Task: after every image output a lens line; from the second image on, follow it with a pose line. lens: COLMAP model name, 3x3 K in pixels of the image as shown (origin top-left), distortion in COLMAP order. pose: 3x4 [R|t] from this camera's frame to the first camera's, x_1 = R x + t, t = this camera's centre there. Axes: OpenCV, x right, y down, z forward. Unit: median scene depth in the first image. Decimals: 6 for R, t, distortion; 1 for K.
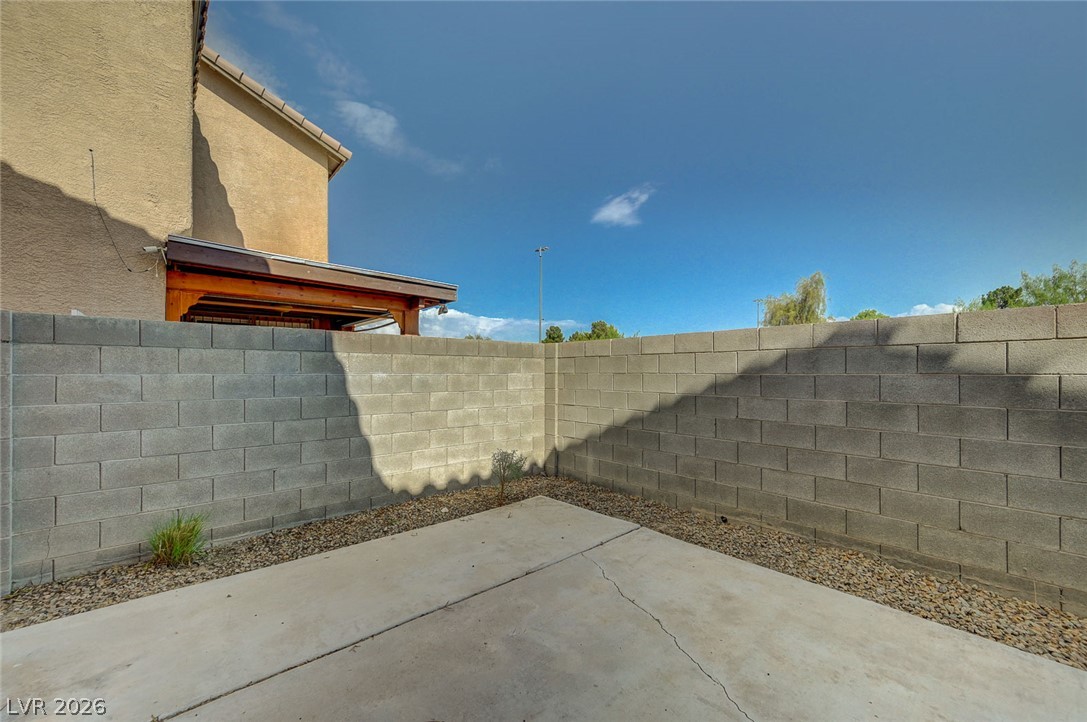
lens RADIAL K [[434.6, 0, 543.0], [0, 434.6, 370.8], [0, 0, 1]] dist [-0.004855, -0.000133]
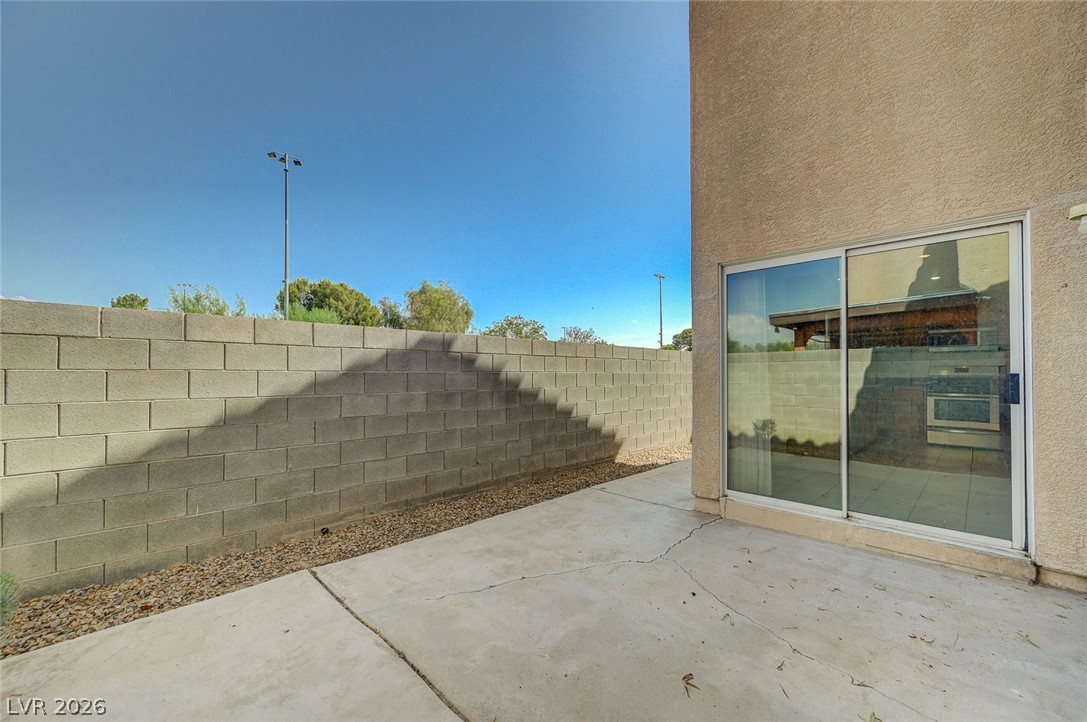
lens RADIAL K [[434.6, 0, 559.8], [0, 434.6, 374.1], [0, 0, 1]] dist [-0.004855, -0.000133]
pose [[-0.082124, 0.003171, 0.996617, -0.602415], [0.000420, 0.999995, -0.003147, 0.018328], [-0.996622, 0.000160, -0.082125, 0.656796]]
